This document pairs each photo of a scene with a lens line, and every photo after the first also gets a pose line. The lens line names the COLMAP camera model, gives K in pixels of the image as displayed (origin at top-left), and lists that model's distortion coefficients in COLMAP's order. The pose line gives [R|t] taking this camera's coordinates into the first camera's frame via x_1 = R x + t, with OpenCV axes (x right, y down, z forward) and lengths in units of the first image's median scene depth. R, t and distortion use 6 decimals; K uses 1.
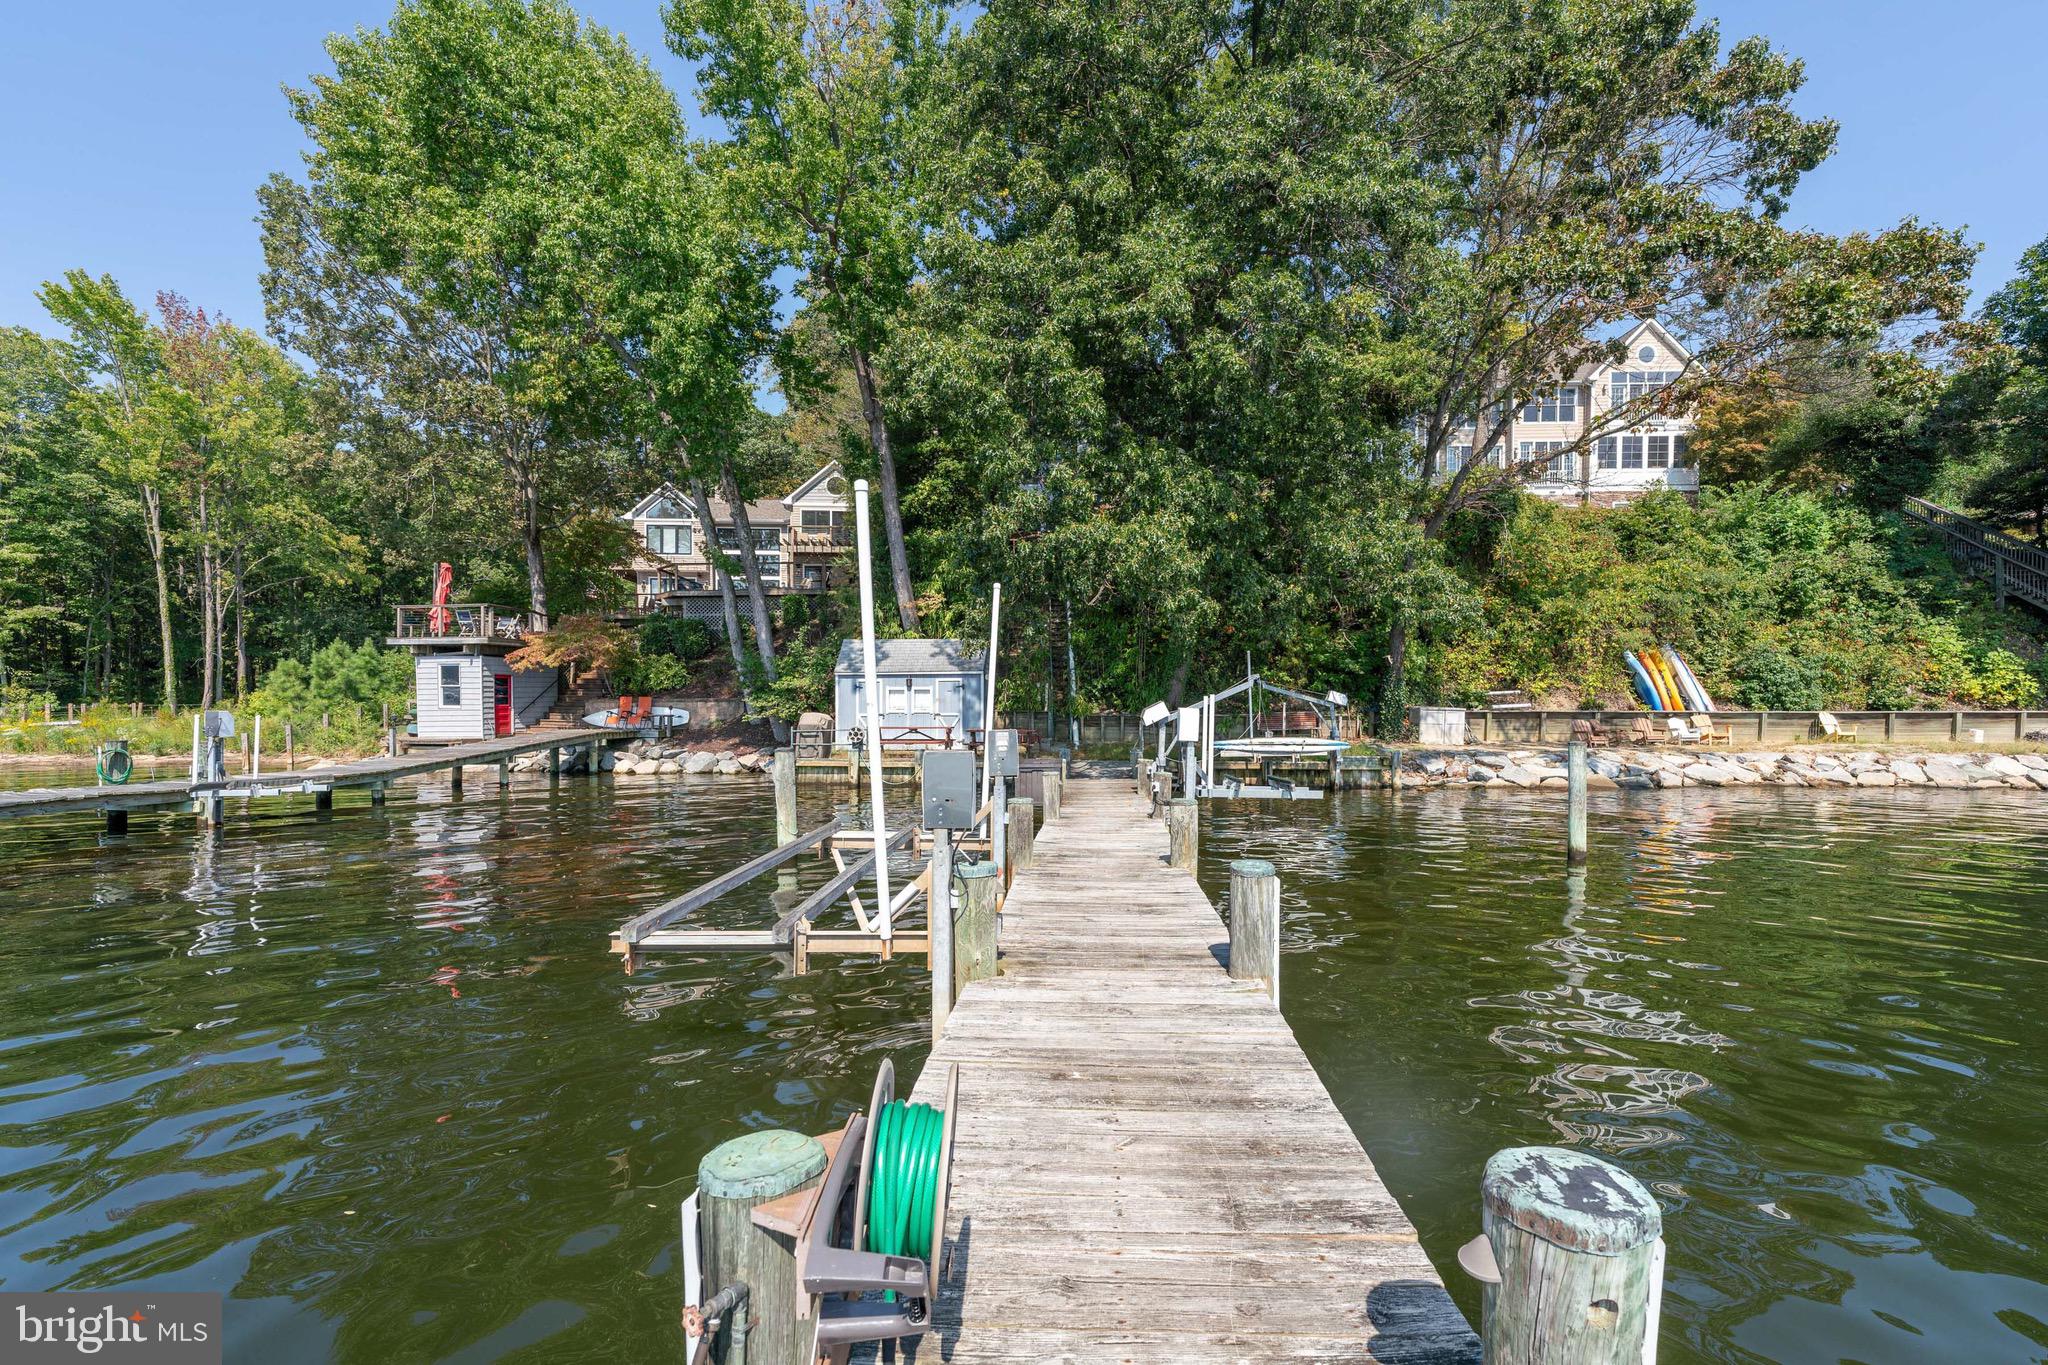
lens RADIAL K [[845.0, 0, 1131.2], [0, 845.0, 601.1], [0, 0, 1]] dist [0.000272, 0.000380]
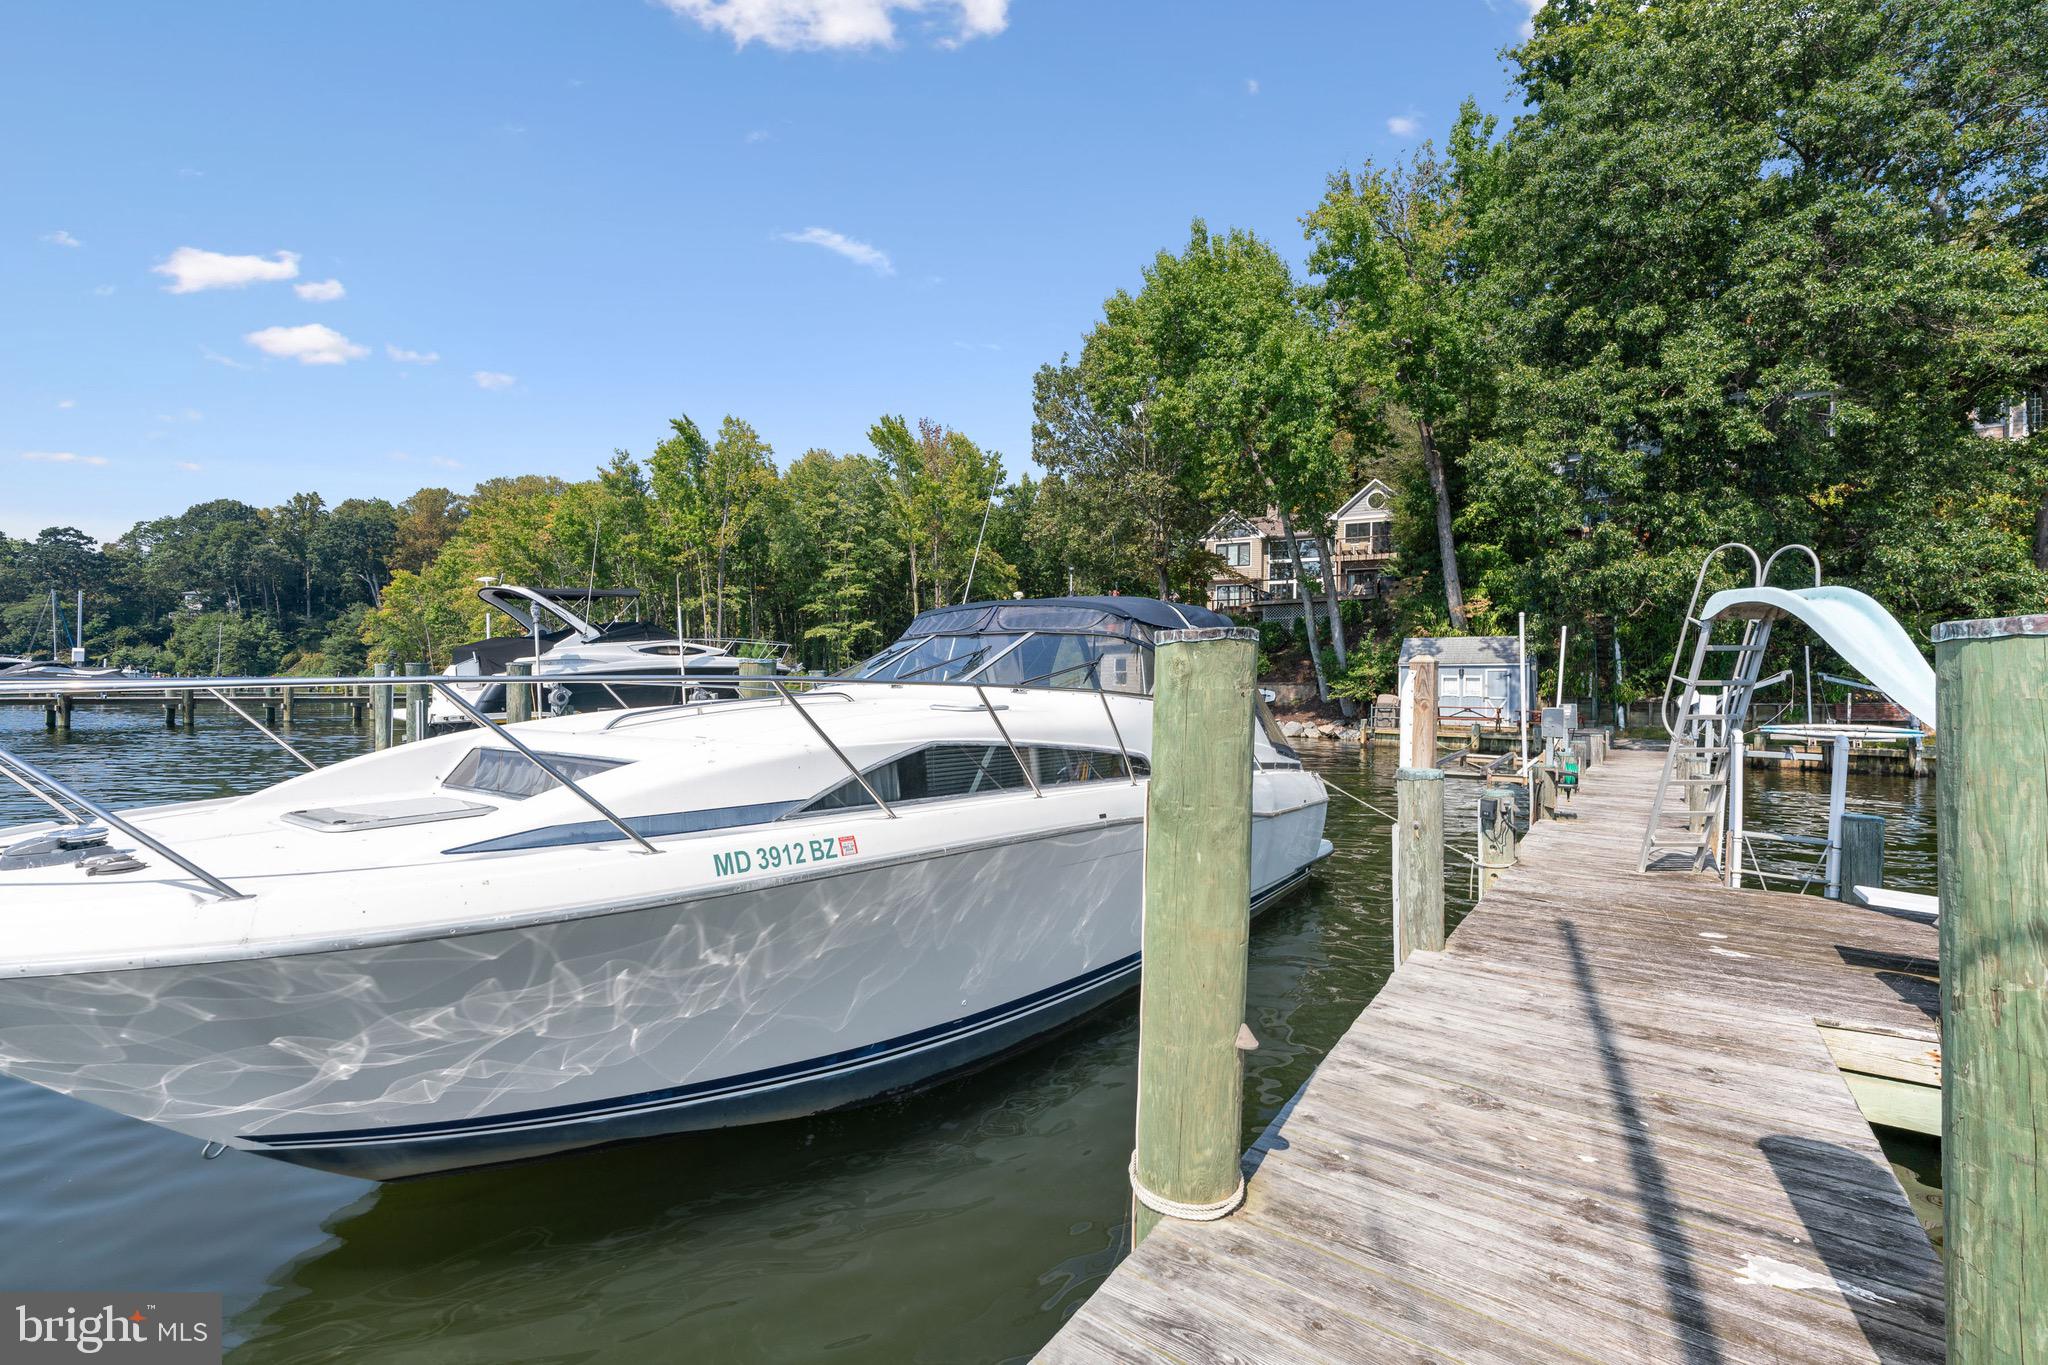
lens RADIAL K [[815.5, 0, 1058.4], [0, 815.5, 701.6], [0, 0, 1]] dist [-0.000076, -0.000040]
pose [[0.777788, 0.026110, -0.627984, 0.040597], [0.060220, 0.991445, 0.115807, -0.044671], [0.625635, -0.127891, 0.769561, -0.381839]]
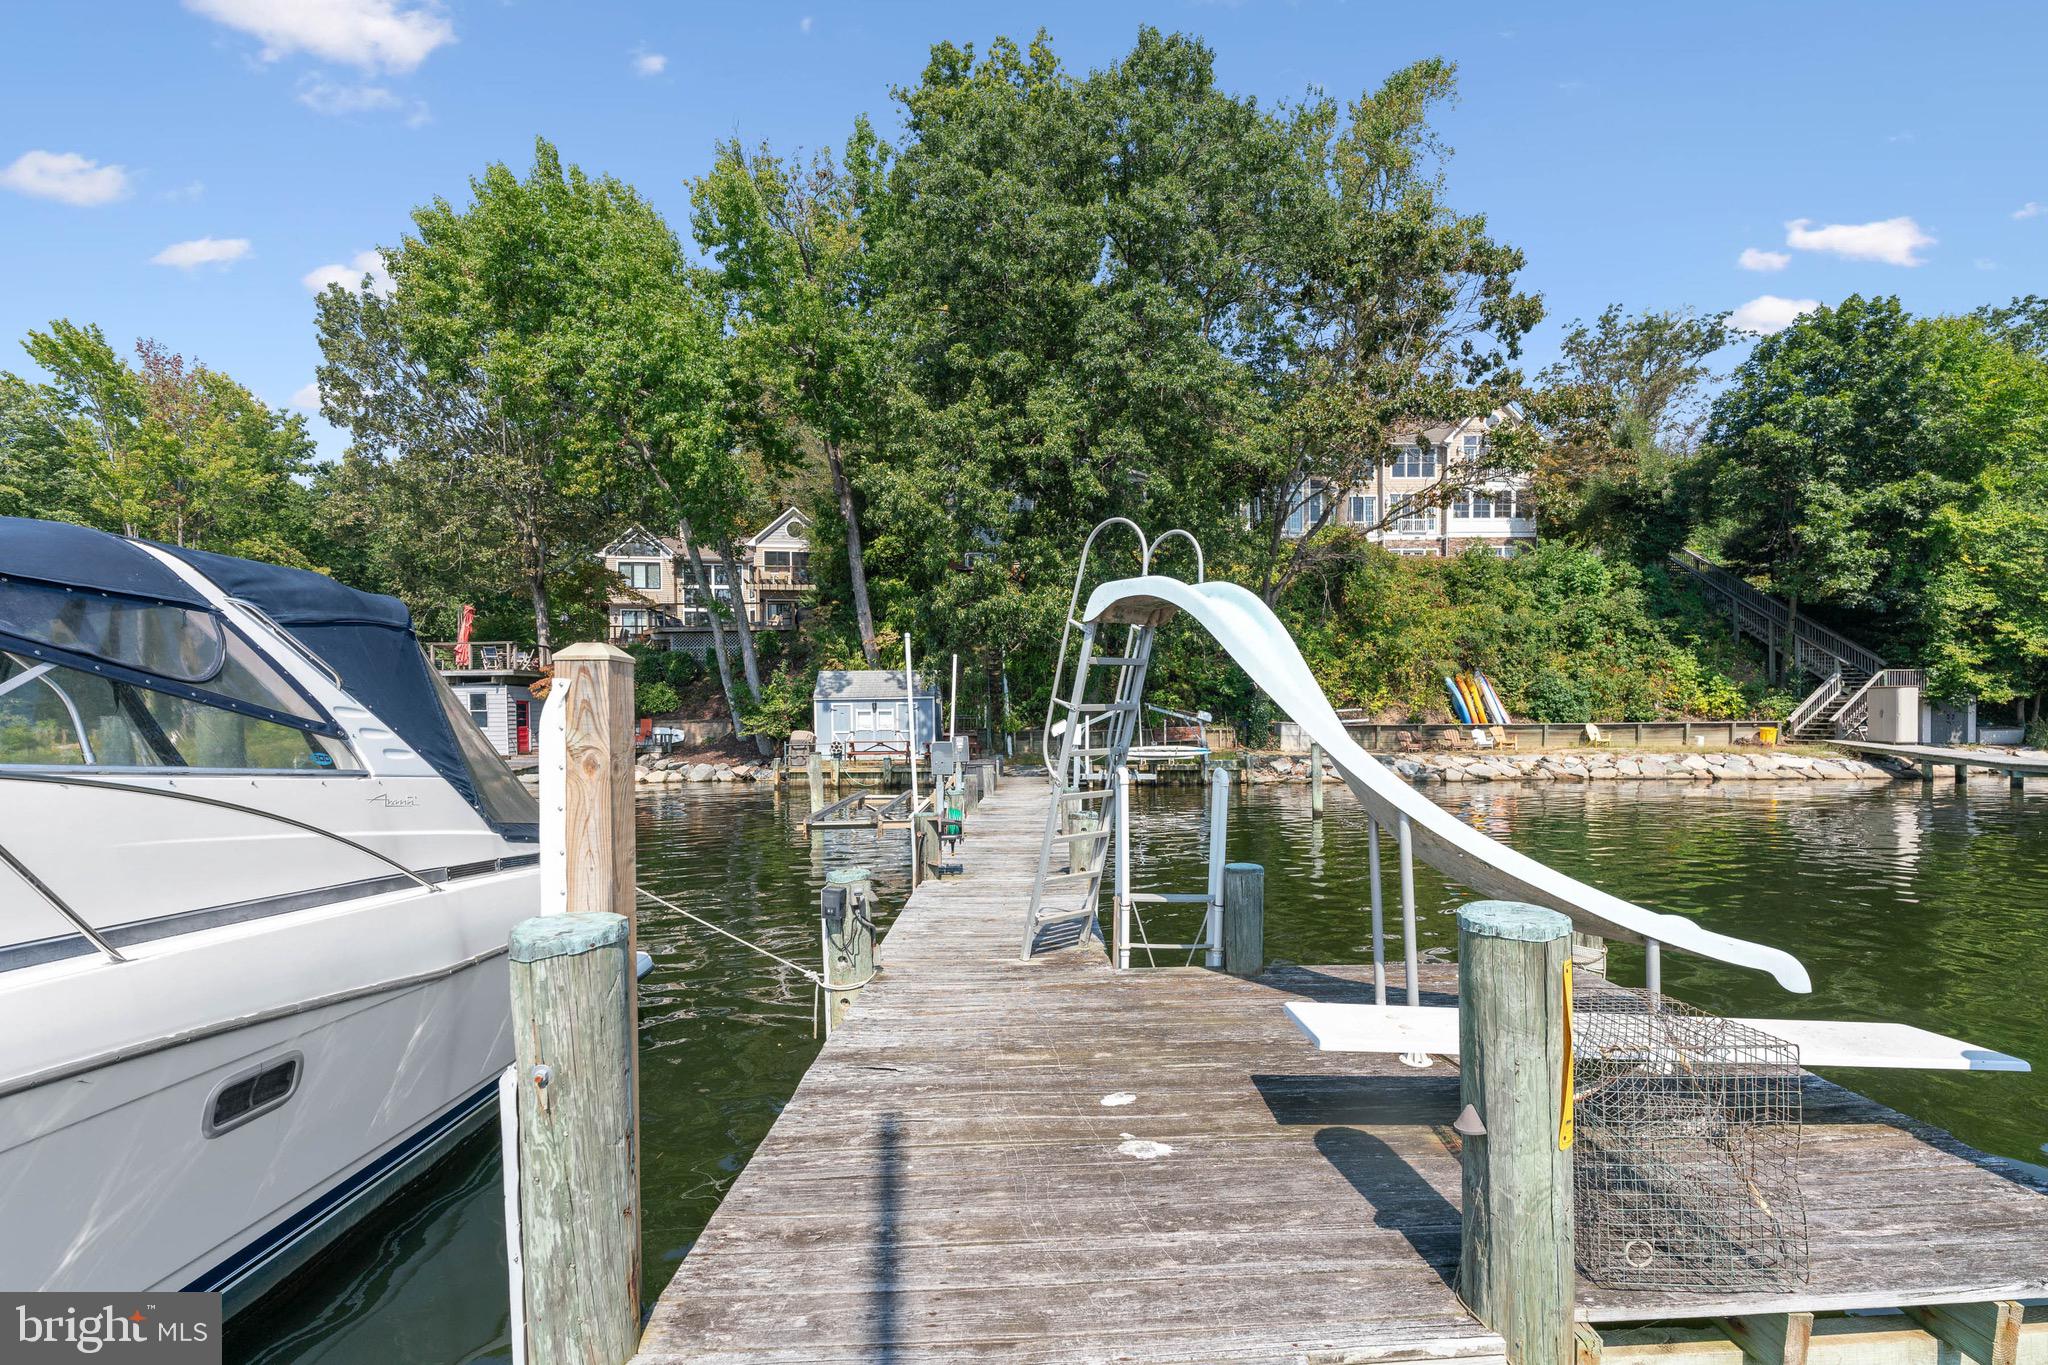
lens RADIAL K [[845.7, 0, 1040.7], [0, 845.7, 705.2], [0, 0, 1]] dist [-0.001189, 0.000125]
pose [[0.999215, -0.007937, -0.038812, 0.034731], [0.011786, 0.994920, 0.099974, -0.030187], [0.037821, -0.100353, 0.994233, -0.263540]]
